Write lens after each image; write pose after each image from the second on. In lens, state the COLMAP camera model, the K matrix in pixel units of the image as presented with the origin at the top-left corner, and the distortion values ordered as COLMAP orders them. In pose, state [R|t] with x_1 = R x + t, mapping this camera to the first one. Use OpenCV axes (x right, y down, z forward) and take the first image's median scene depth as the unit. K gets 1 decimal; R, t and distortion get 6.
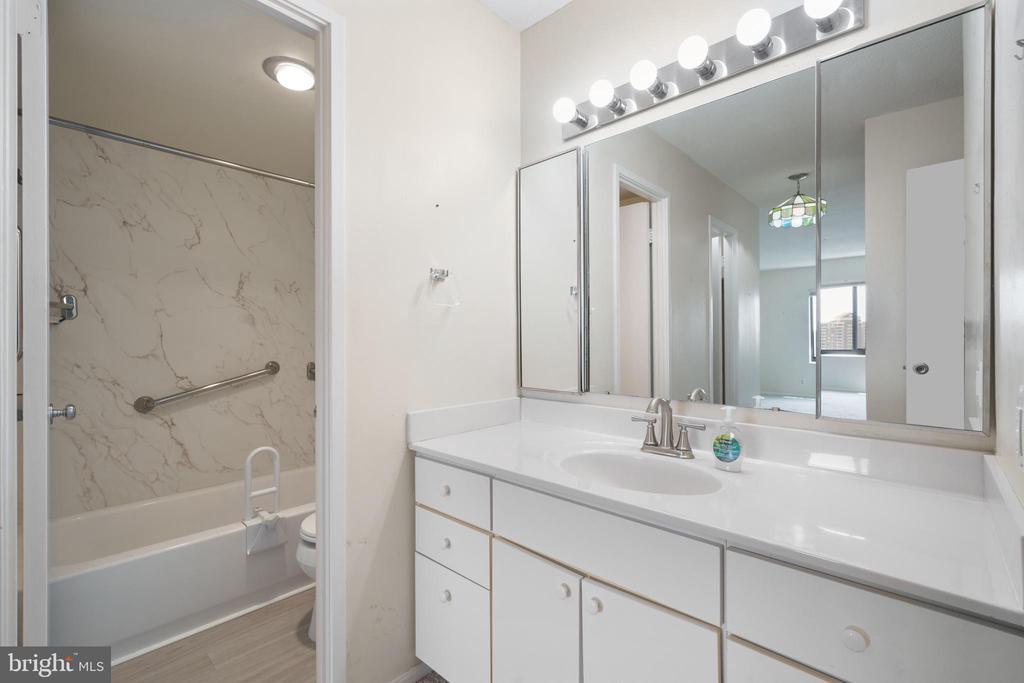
lens RADIAL K [[444.3, 0, 508.8], [0, 444.3, 339.9], [0, 0, 1]] dist [0.000591, 0.000319]
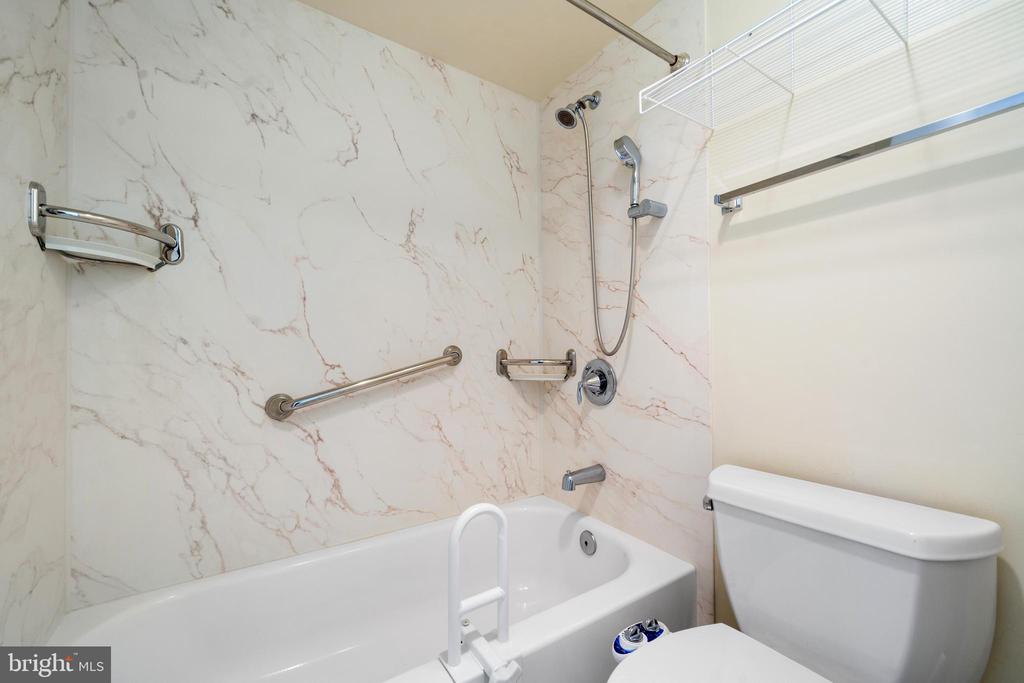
lens RADIAL K [[419.4, 0, 513.3], [0, 419.4, 346.2], [0, 0, 1]] dist [-0.003150, 0.000179]
pose [[0.974769, 0.000563, -0.223214, -0.363414], [-0.001669, 0.999987, -0.004766, 0.061759], [0.223208, 0.005019, 0.974758, 0.492089]]
